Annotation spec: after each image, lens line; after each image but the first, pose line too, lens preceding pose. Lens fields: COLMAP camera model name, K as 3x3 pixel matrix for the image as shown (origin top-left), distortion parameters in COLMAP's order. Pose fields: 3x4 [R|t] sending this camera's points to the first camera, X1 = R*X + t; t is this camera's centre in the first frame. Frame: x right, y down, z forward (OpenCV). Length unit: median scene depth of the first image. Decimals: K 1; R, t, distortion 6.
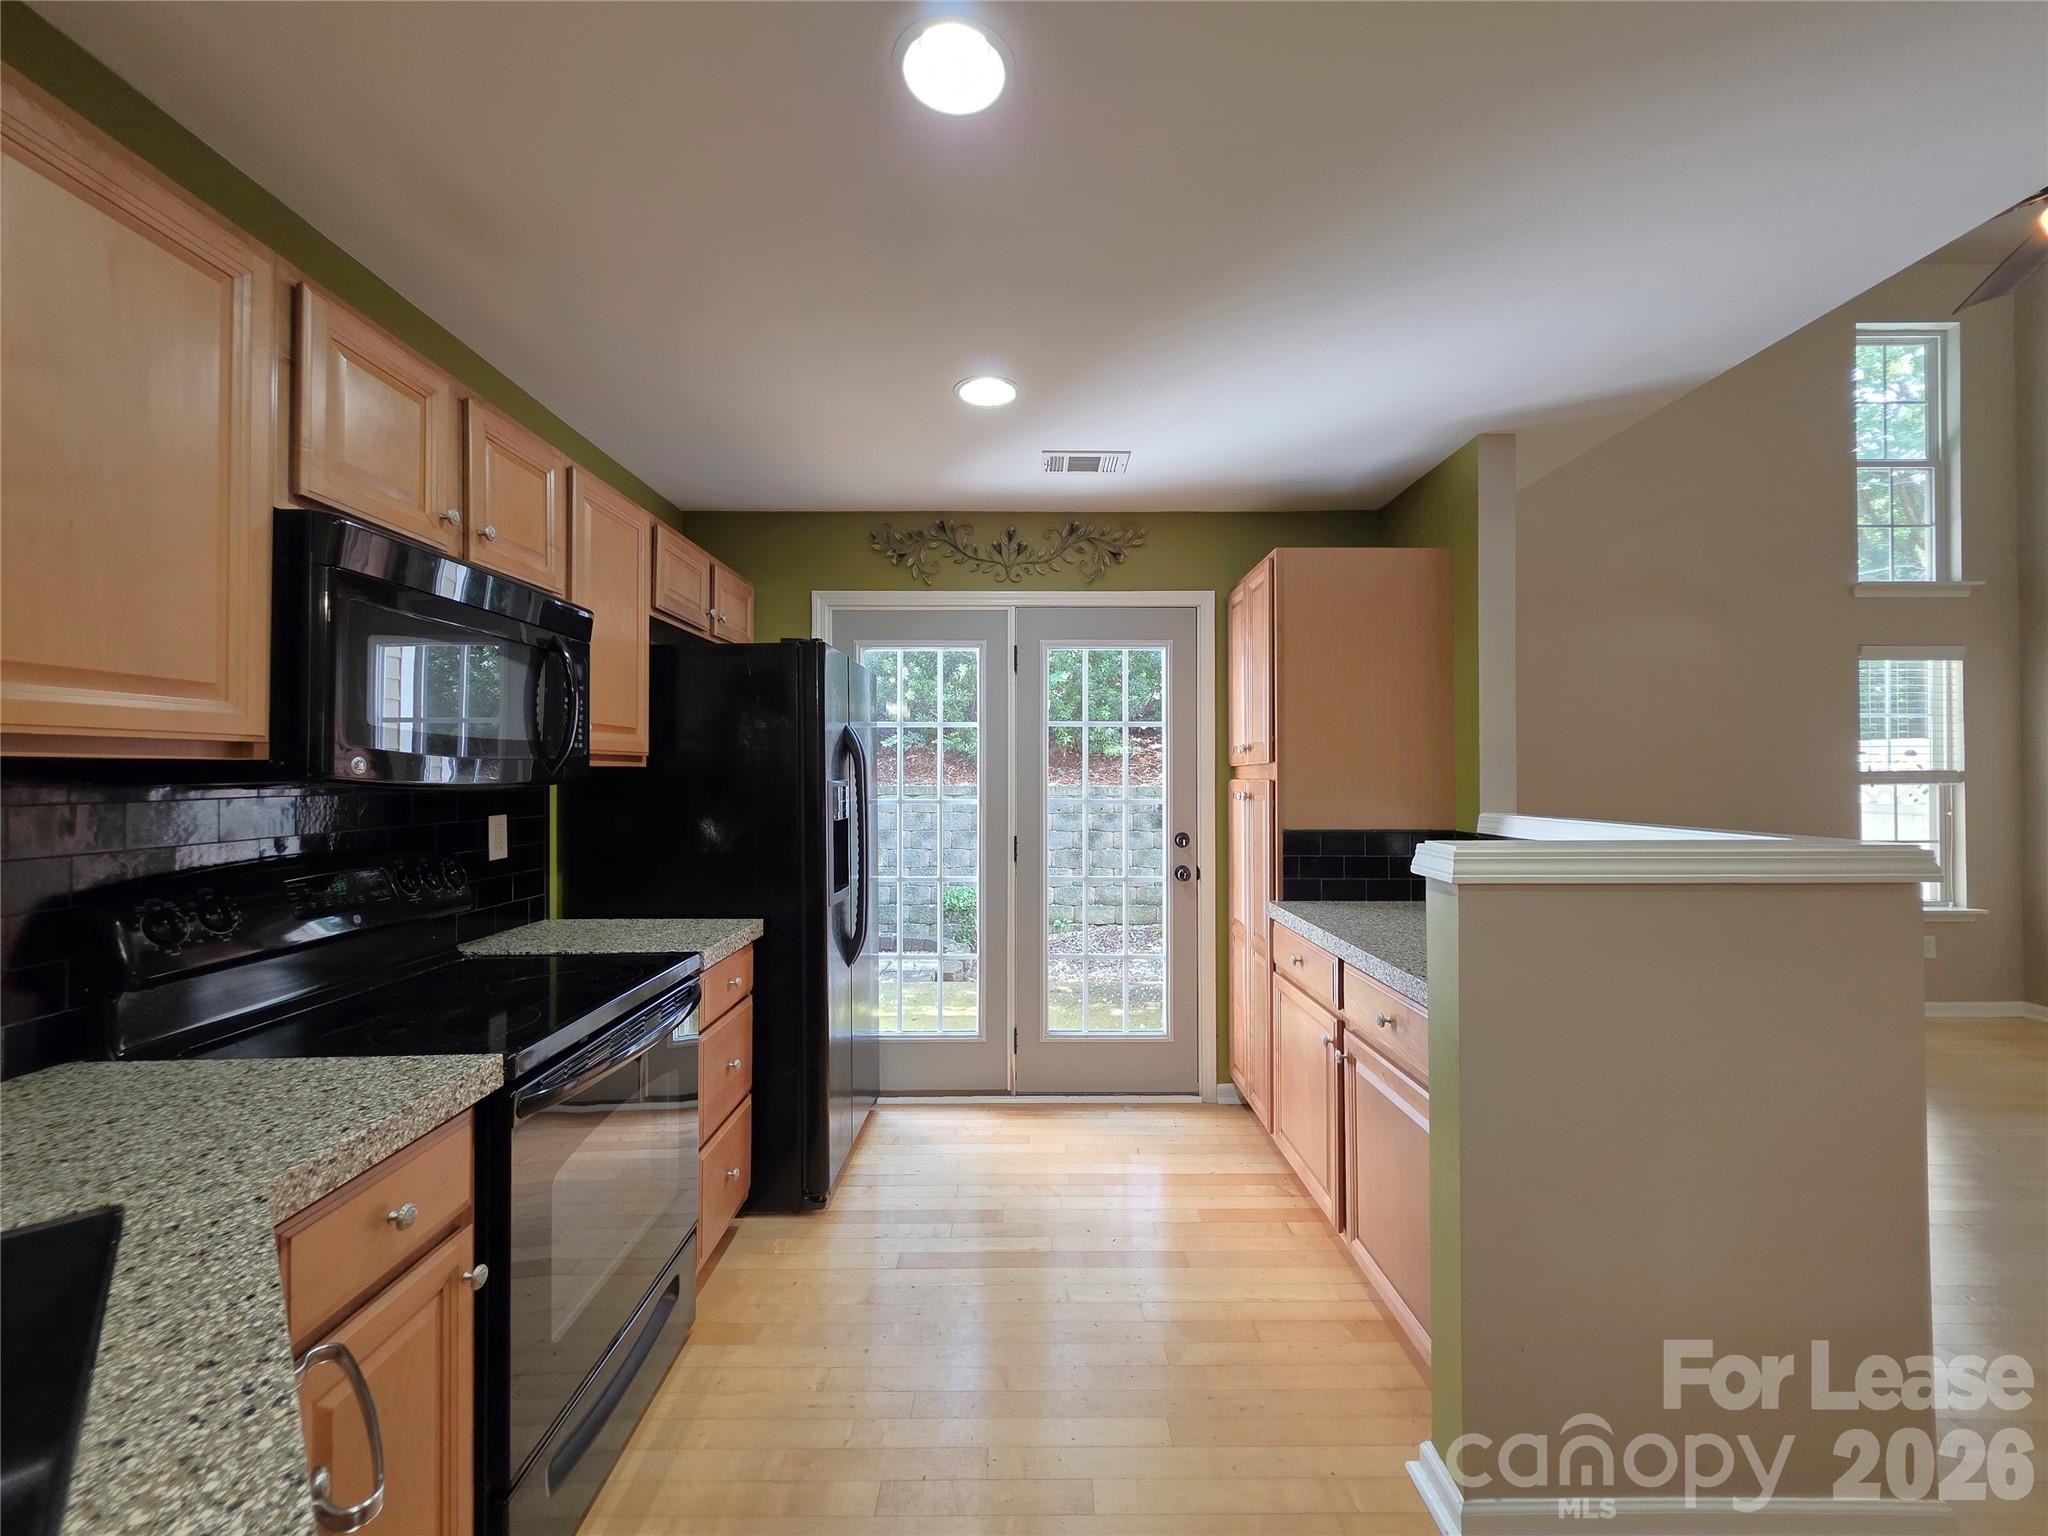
lens RADIAL K [[818.8, 0, 1024.0], [0, 818.8, 768.0], [0, 0, 1]] dist [0.000001, 0.000049]
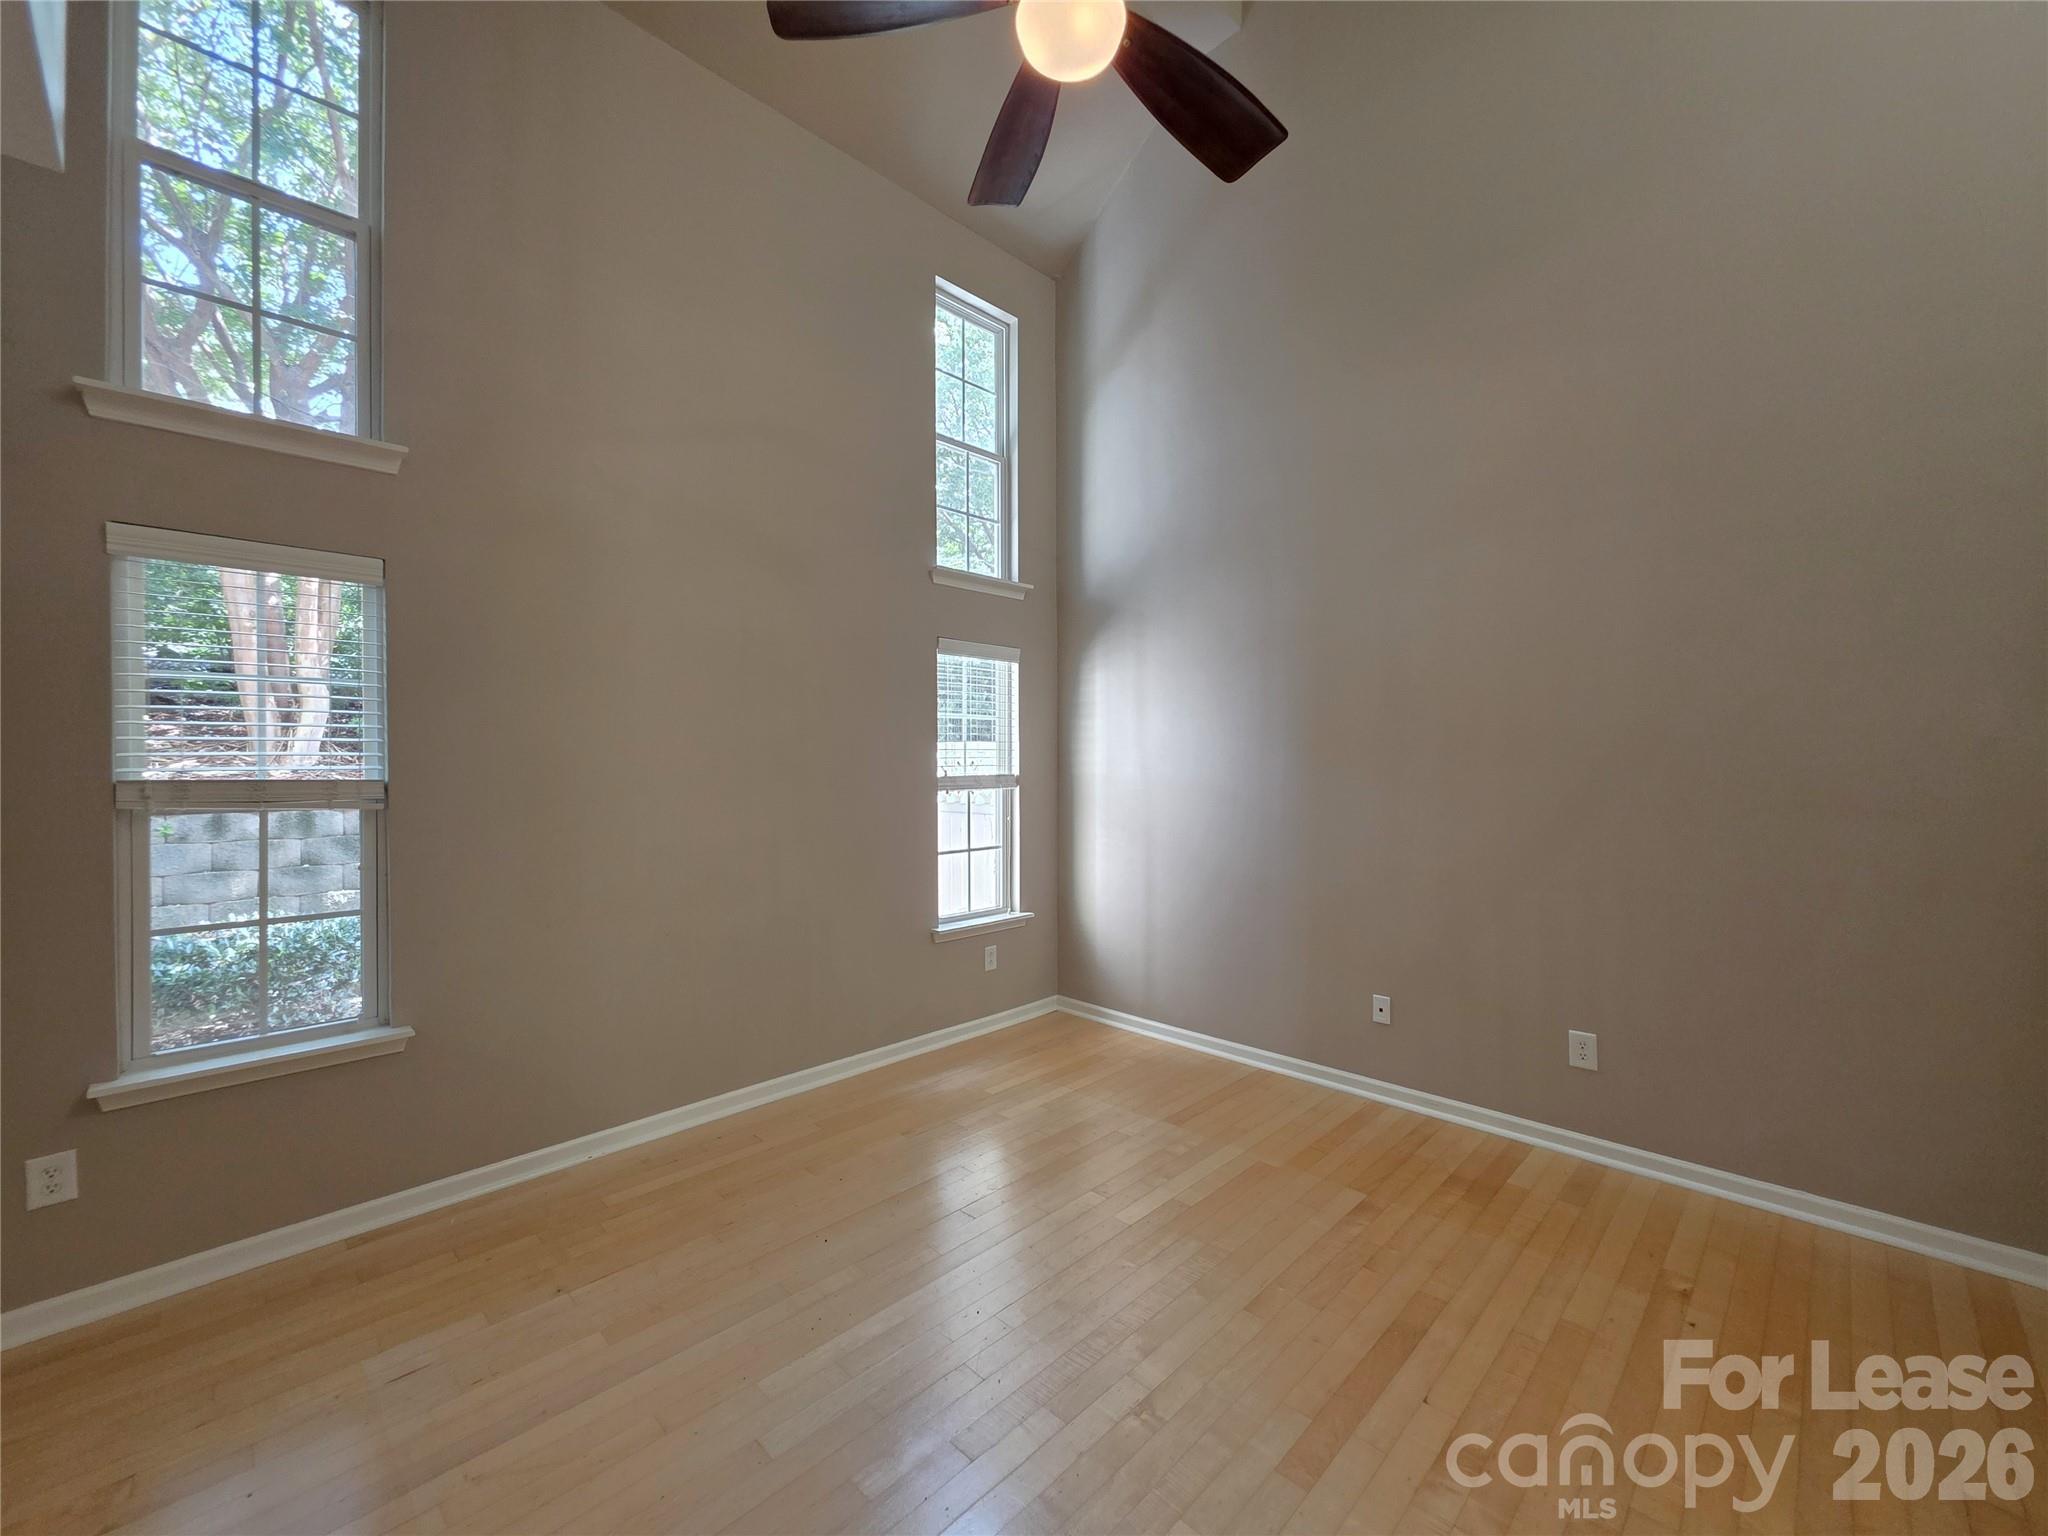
lens RADIAL K [[823.4, 0, 1024.0], [0, 823.4, 768.0], [0, 0, 1]] dist [-0.000095, -0.000188]
pose [[0.706423, -0.002950, 0.707783, 0.612450], [-0.005333, 0.999941, 0.009490, -0.019927], [-0.707769, -0.010478, 0.706366, 0.399721]]
